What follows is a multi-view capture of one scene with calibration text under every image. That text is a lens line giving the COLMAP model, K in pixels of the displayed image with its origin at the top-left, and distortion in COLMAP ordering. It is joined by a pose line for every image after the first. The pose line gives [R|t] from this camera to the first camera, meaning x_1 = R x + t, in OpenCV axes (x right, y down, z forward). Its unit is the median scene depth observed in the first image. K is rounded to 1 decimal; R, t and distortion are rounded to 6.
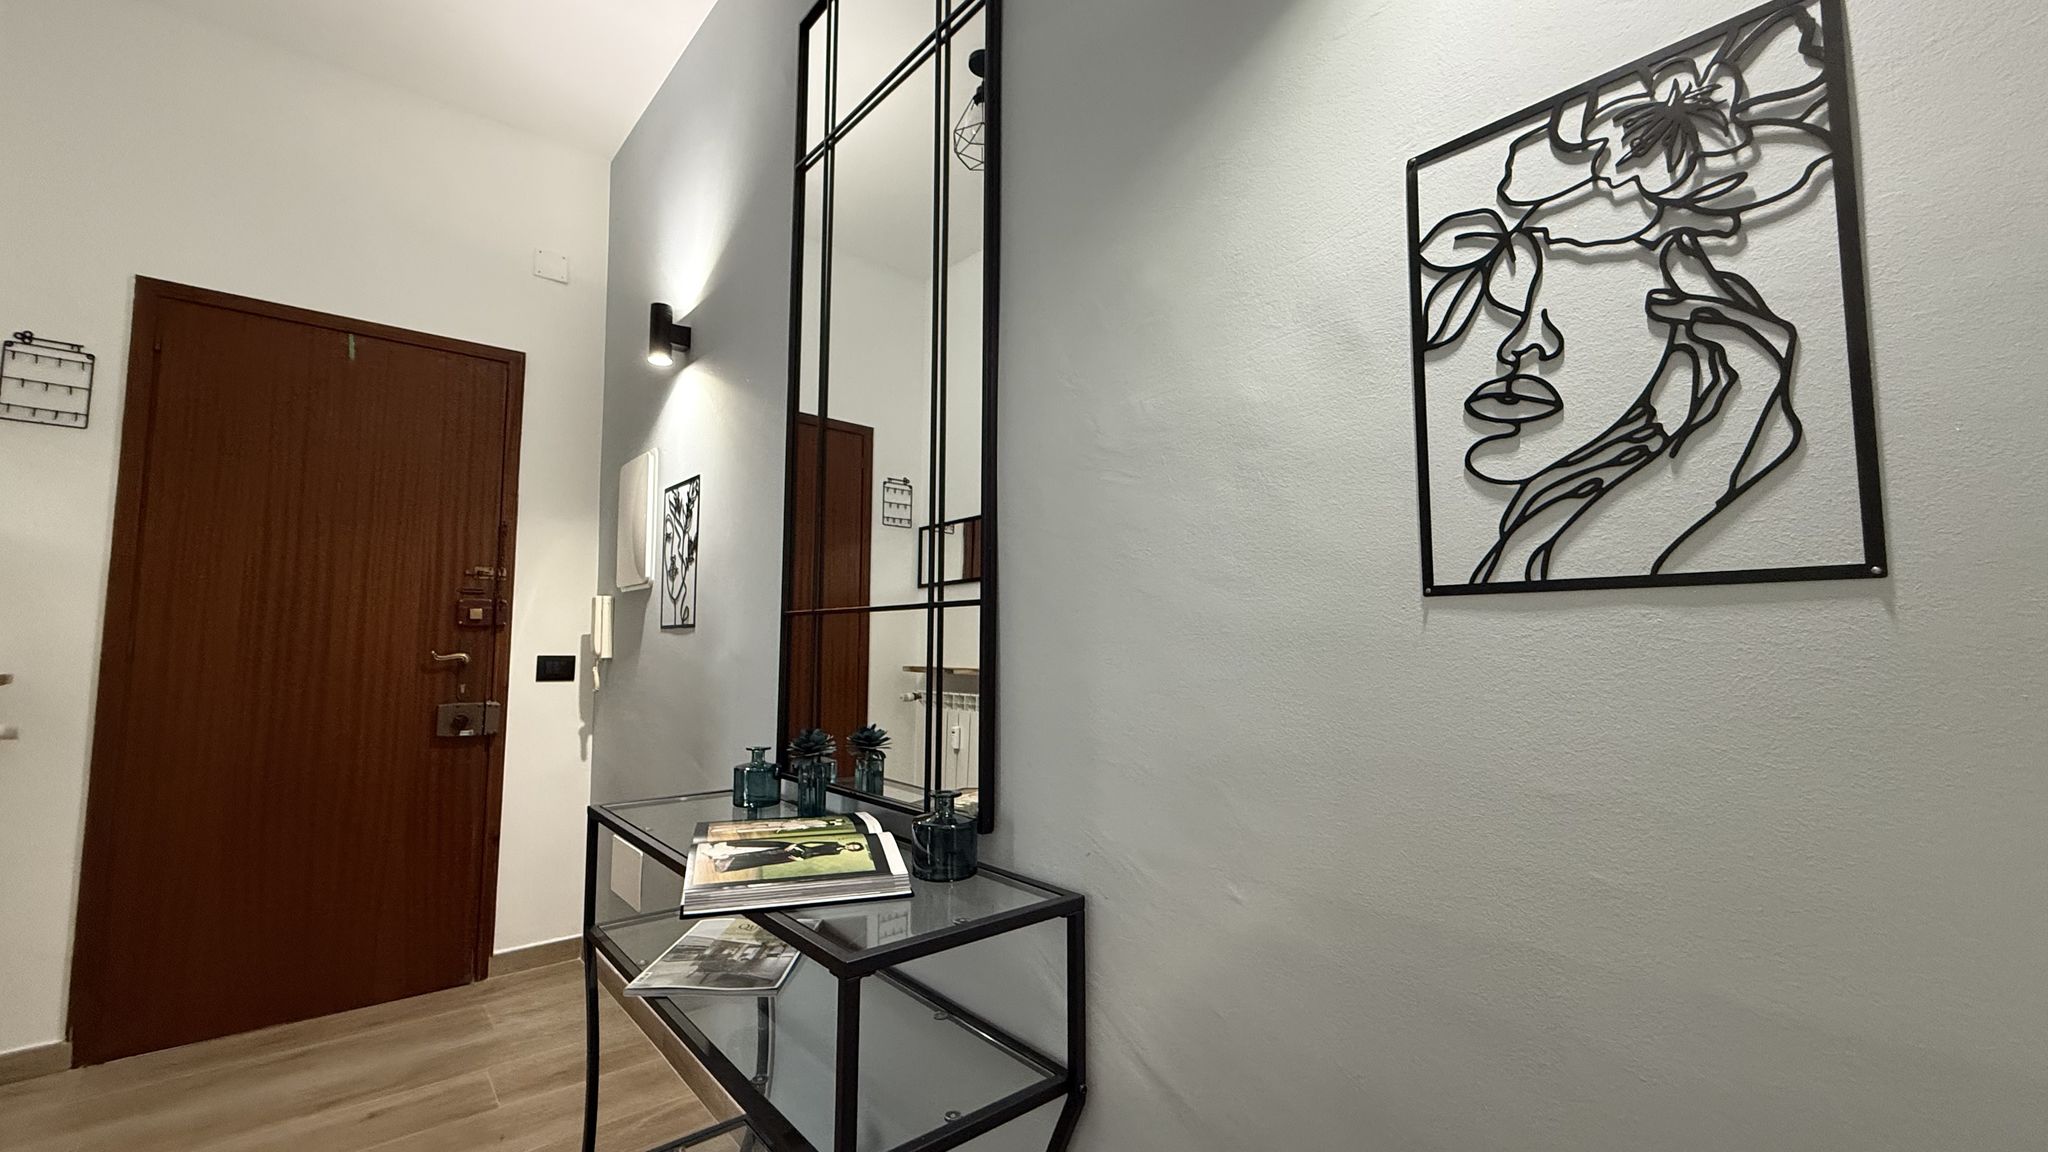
lens RADIAL K [[814.4, 0, 1015.8], [0, 814.4, 577.4], [0, 0, 1]] dist [-0.000184, 0.000158]
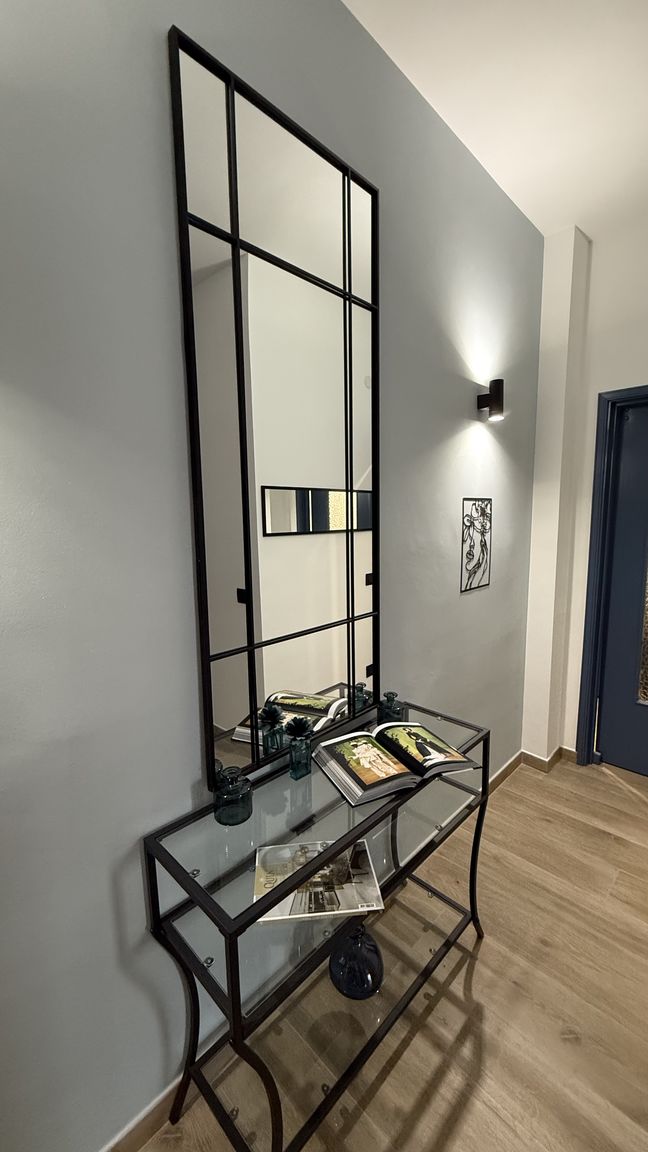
lens RADIAL K [[456.1, 0, 324.0], [0, 456.1, 576.0], [0, 0, 1]] dist [-0.001127, 0.000115]
pose [[-0.089387, -0.136310, 0.986625, -1.516929], [-0.064321, 0.989313, 0.130854, -0.276217], [-0.993918, -0.051764, -0.097199, 1.507875]]
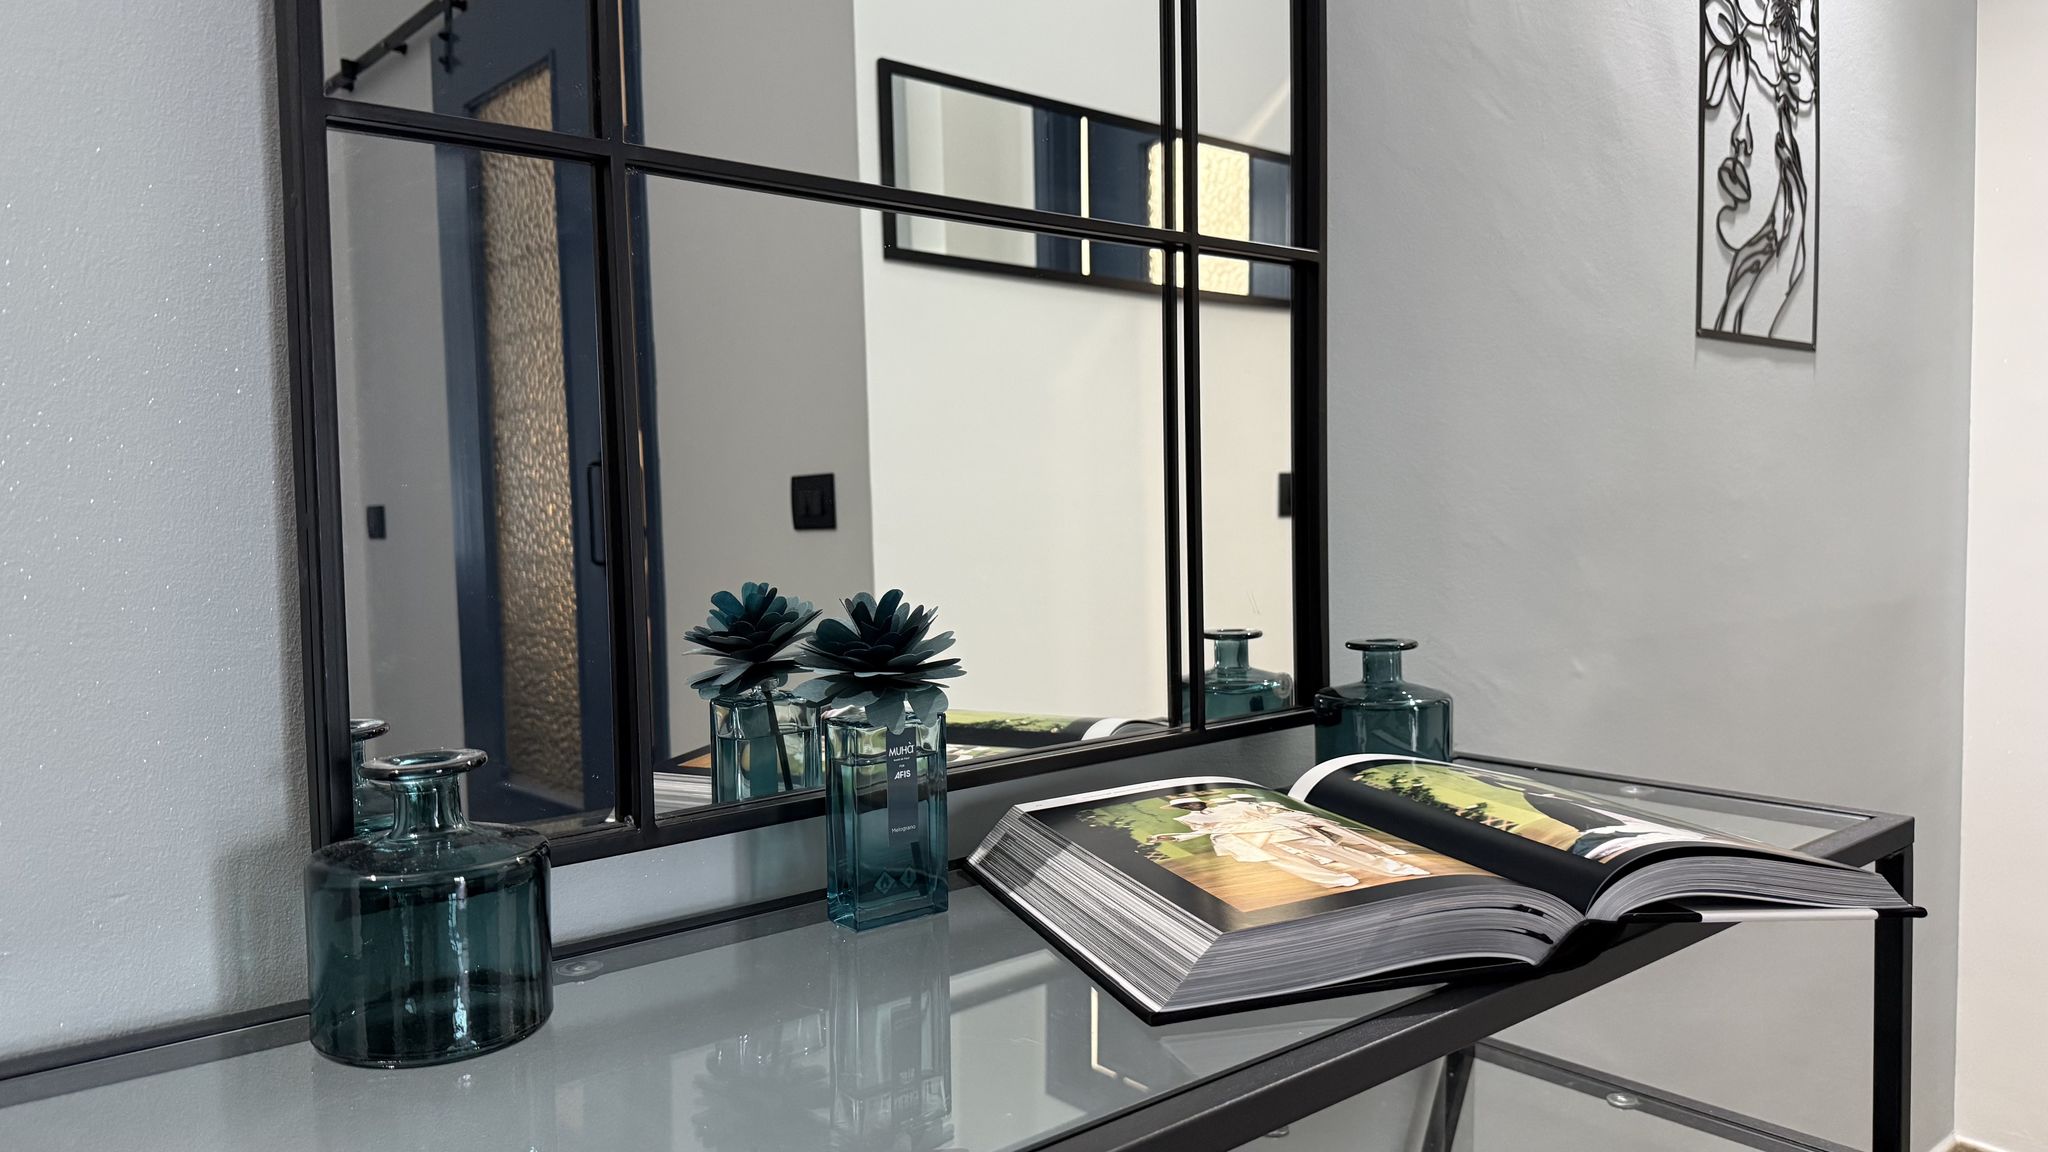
lens RADIAL K [[1427.0, 0, 1037.0], [0, 1427.0, 584.3], [0, 0, 1]] dist [0.132152, -0.203658]
pose [[-0.001588, -0.057479, 0.998345, -1.067899], [-0.062258, 0.996416, 0.057269, 0.216281], [-0.998059, -0.062064, -0.005160, 1.361896]]
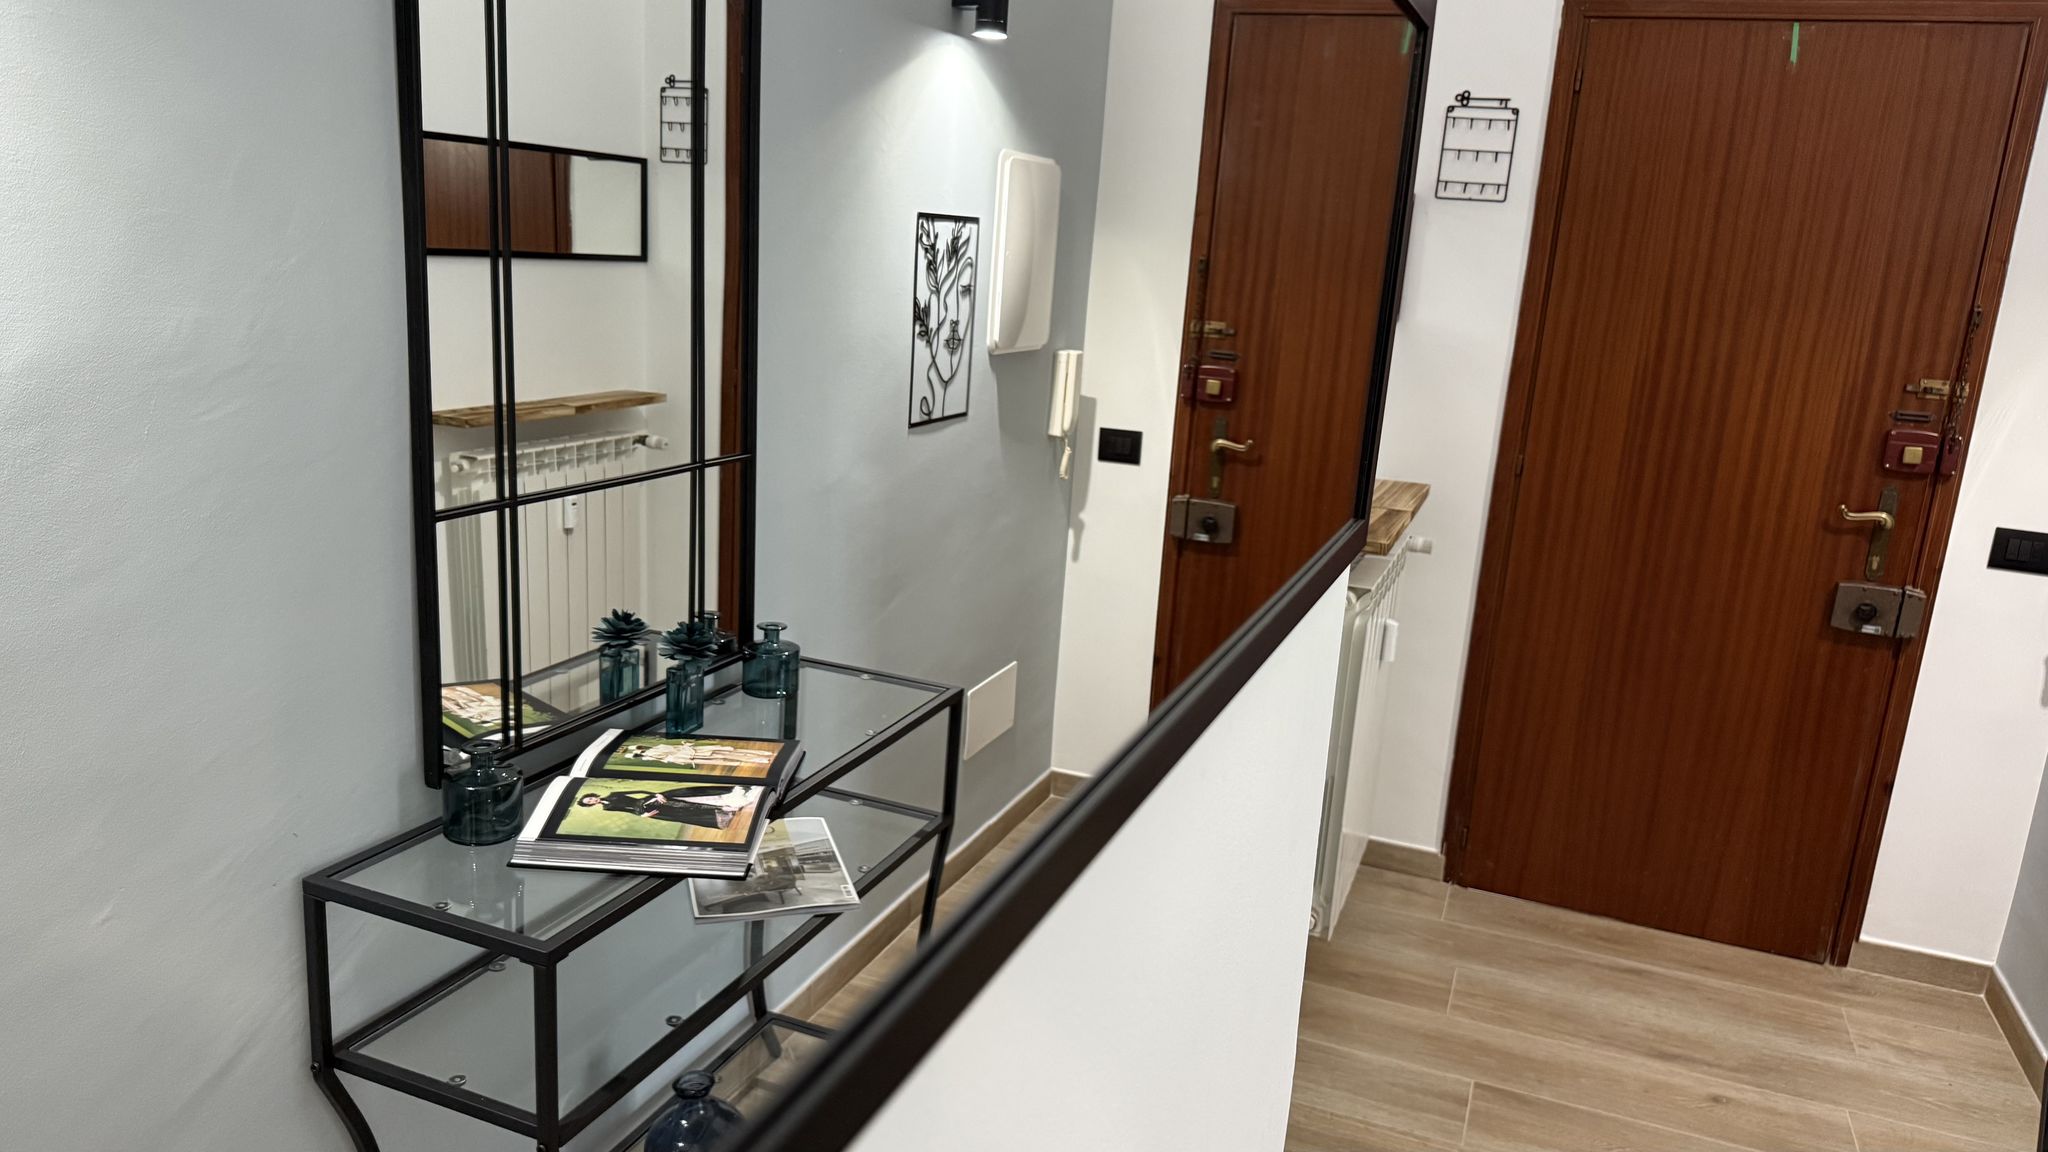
lens RADIAL K [[1427.0, 0, 1037.0], [0, 1427.0, 584.3], [0, 0, 1]] dist [0.132152, -0.203658]
pose [[0.482285, 0.236431, -0.843505, -0.008064], [0.007651, 0.961716, 0.273940, -0.460555], [0.875981, -0.138571, 0.462013, -0.388013]]
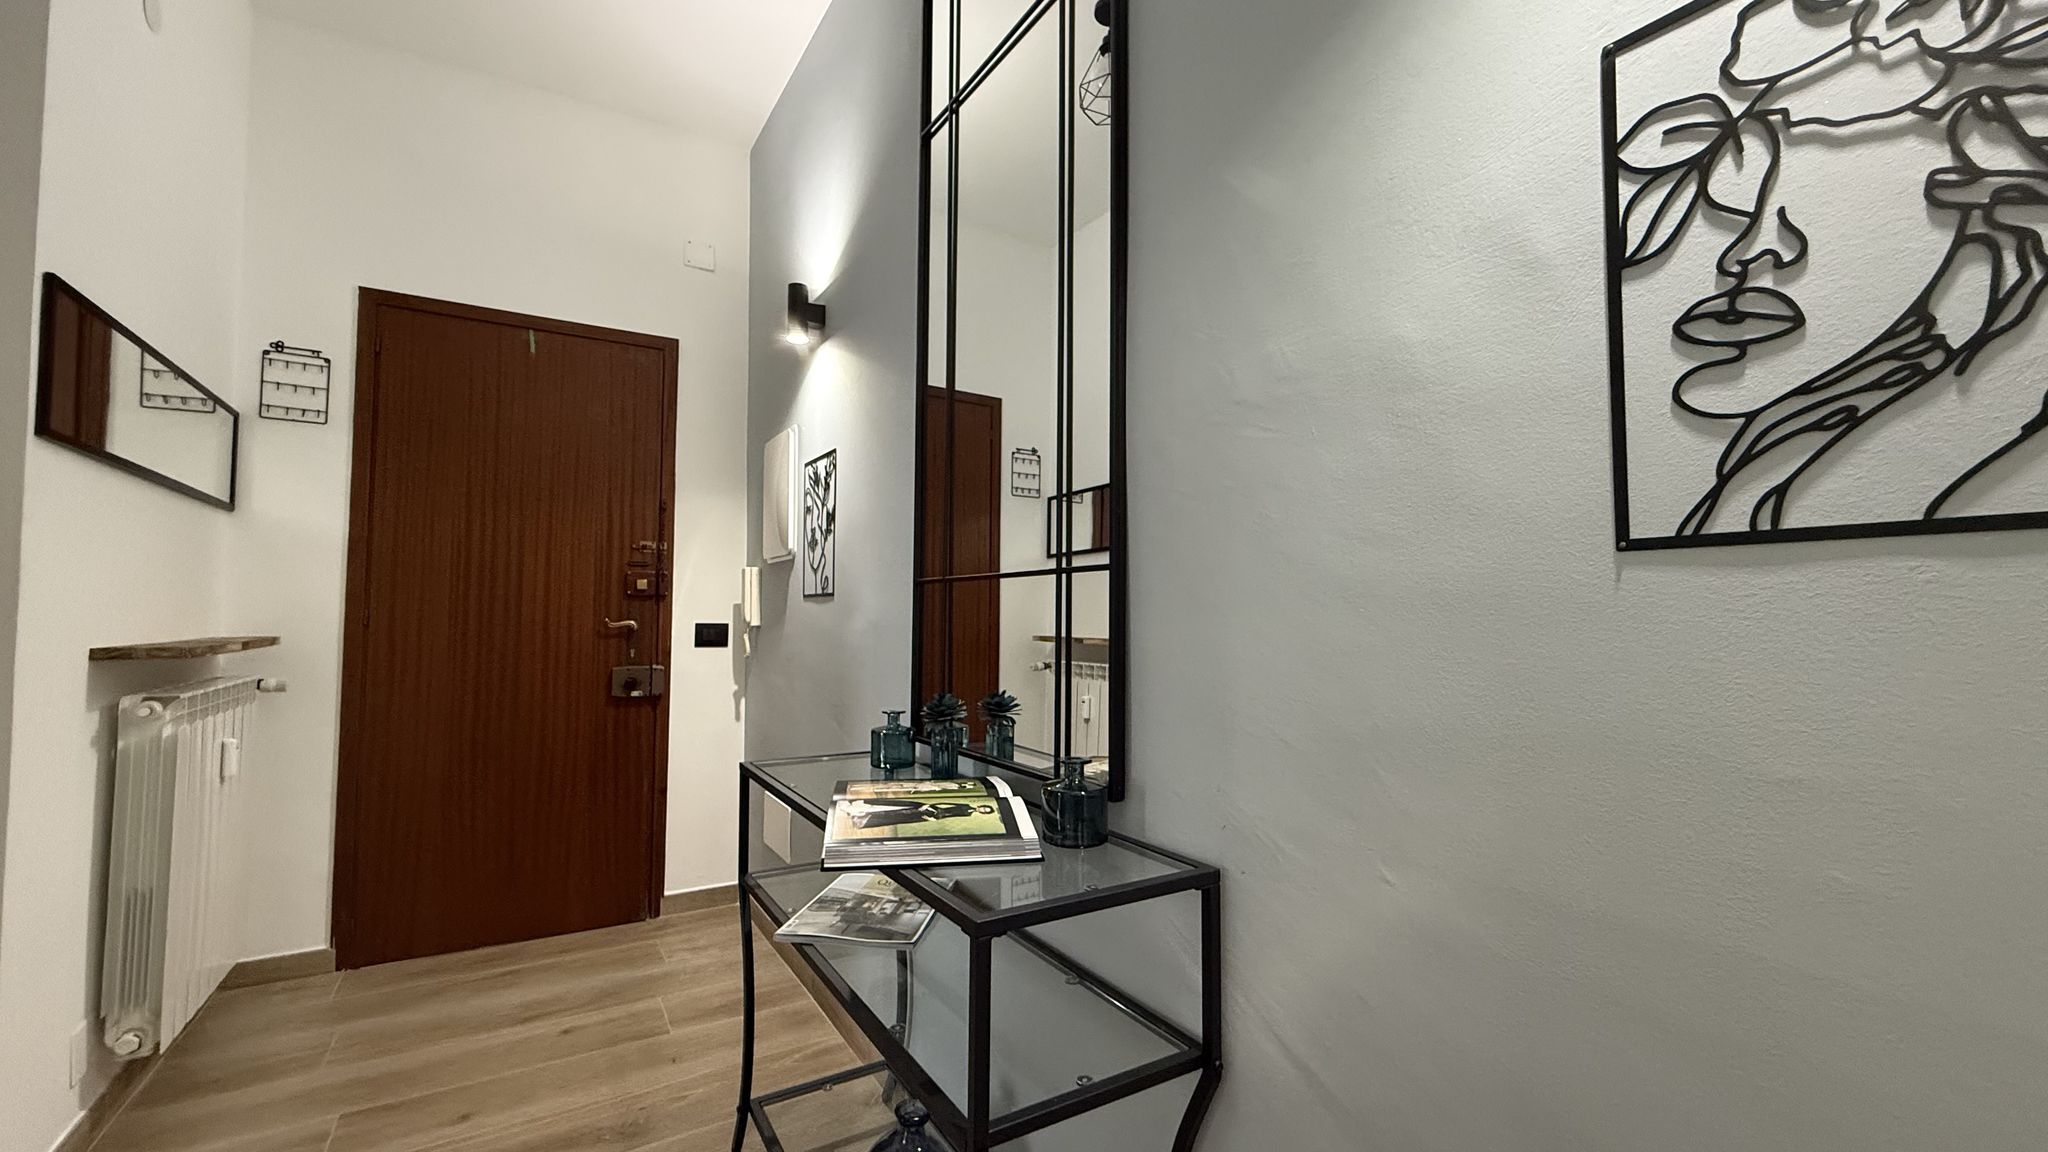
lens RADIAL K [[814.1, 0, 1017.3], [0, 814.1, 576.9], [0, 0, 1]] dist [-0.000393, 0.000321]
pose [[0.987722, -0.004707, -0.156154, -0.000366], [0.009938, 0.999415, 0.032731, 0.011347], [0.155908, -0.033881, 0.987190, 0.023127]]
